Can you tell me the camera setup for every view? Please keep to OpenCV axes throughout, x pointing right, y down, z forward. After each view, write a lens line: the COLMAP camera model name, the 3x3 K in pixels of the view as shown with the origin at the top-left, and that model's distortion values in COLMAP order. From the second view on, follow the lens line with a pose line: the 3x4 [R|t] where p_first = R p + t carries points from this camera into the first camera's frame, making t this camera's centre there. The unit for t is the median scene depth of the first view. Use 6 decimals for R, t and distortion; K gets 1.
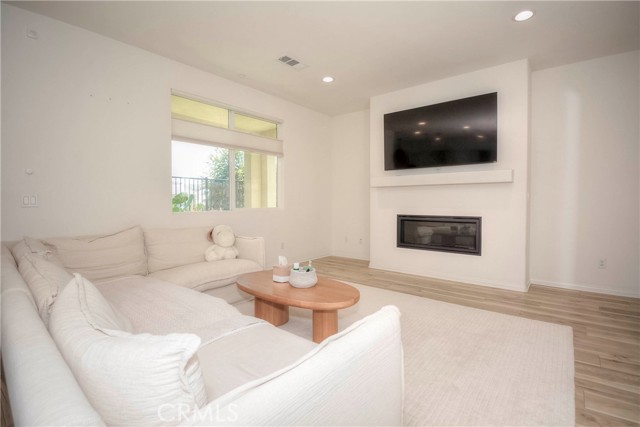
lens RADIAL K [[286.1, 0, 319.4], [0, 286.1, 212.6], [0, 0, 1]] dist [-0.000874, -0.012499]
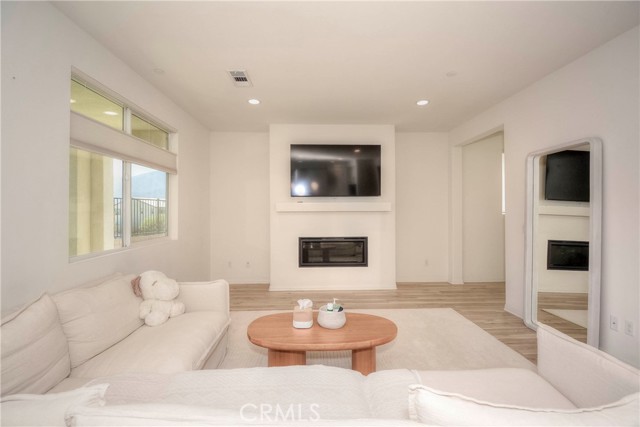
lens RADIAL K [[286.1, 0, 307.3], [0, 286.1, 212.1], [0, 0, 1]] dist [-0.000874, -0.012499]
pose [[0.763770, -0.005893, 0.645462, -0.481580], [0.024161, 0.999519, -0.019464, -0.078716], [-0.645037, 0.030461, 0.763544, 0.178014]]
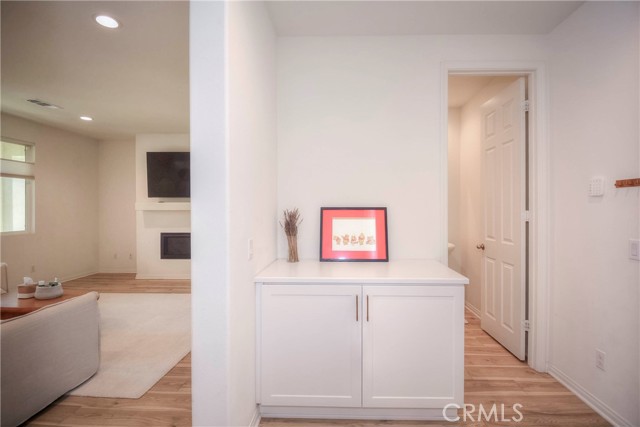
lens RADIAL K [[286.1, 0, 324.5], [0, 286.1, 209.3], [0, 0, 1]] dist [-0.000874, -0.012499]
pose [[0.792665, -0.002275, 0.609653, 0.097264], [0.024222, 0.999321, -0.027764, -0.050627], [-0.609176, 0.036775, 0.792182, -0.500074]]
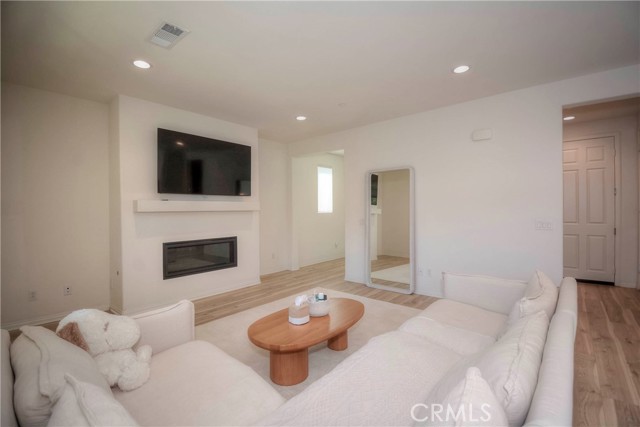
lens RADIAL K [[286.1, 0, 309.7], [0, 286.1, 211.3], [0, 0, 1]] dist [-0.000874, -0.012499]
pose [[0.029982, -0.004325, 0.999541, -0.717761], [0.046218, 0.998927, 0.002936, -0.086780], [-0.998481, 0.046109, 0.030150, 0.617956]]
